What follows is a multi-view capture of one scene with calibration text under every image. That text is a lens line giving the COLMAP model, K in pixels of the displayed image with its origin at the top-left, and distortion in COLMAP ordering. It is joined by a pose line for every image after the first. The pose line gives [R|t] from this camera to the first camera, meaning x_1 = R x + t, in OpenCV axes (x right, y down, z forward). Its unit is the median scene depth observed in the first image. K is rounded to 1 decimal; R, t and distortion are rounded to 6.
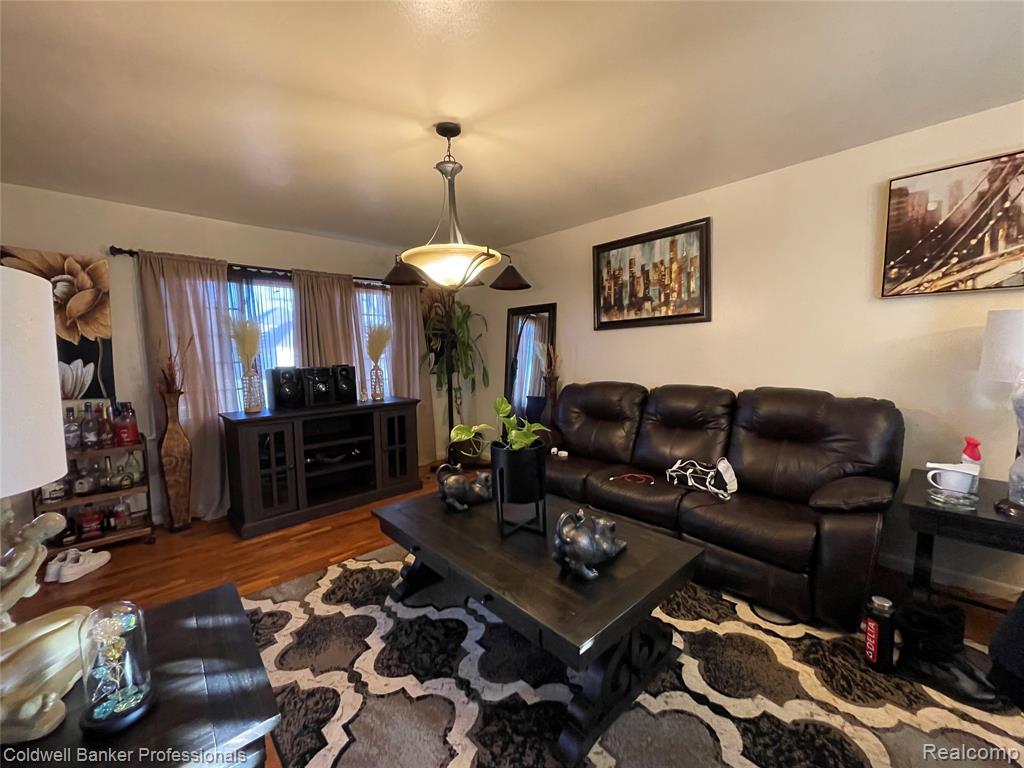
lens RADIAL K [[411.2, 0, 508.2], [0, 411.2, 383.8], [0, 0, 1]] dist [-0.002956, -0.000613]
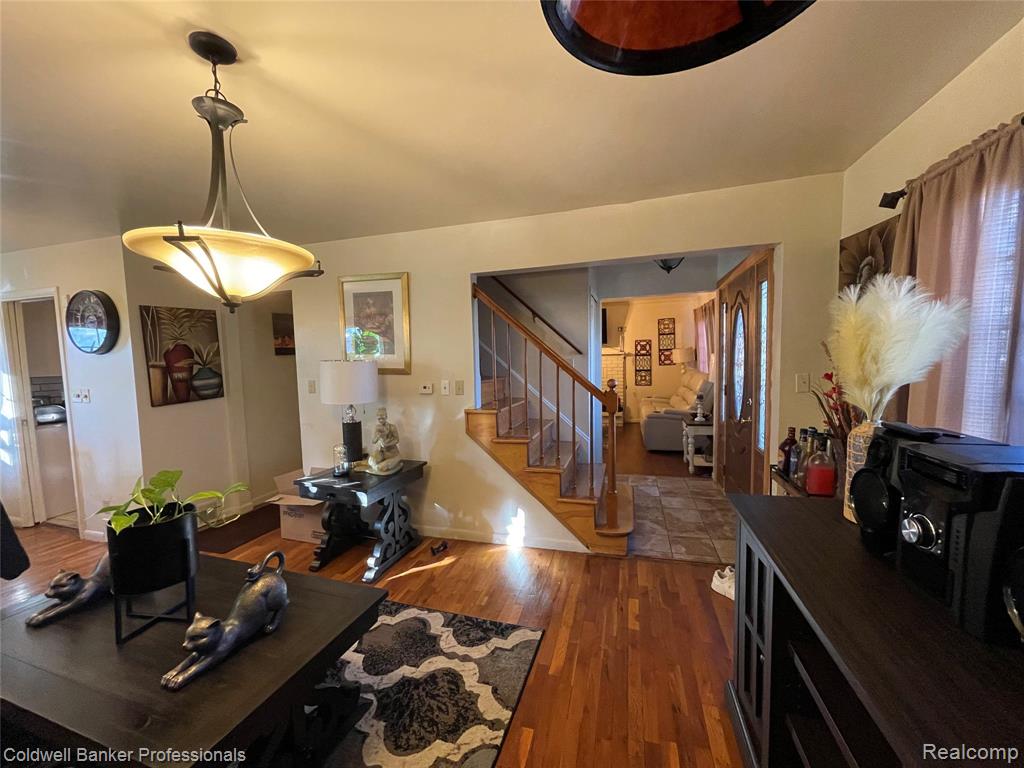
lens RADIAL K [[411.2, 0, 508.2], [0, 411.2, 383.8], [0, 0, 1]] dist [-0.002956, -0.000613]
pose [[-0.871978, 0.077834, -0.483318, -0.188406], [0.009430, 0.989767, 0.142381, -0.191647], [0.489454, 0.119595, -0.863789, 1.765148]]
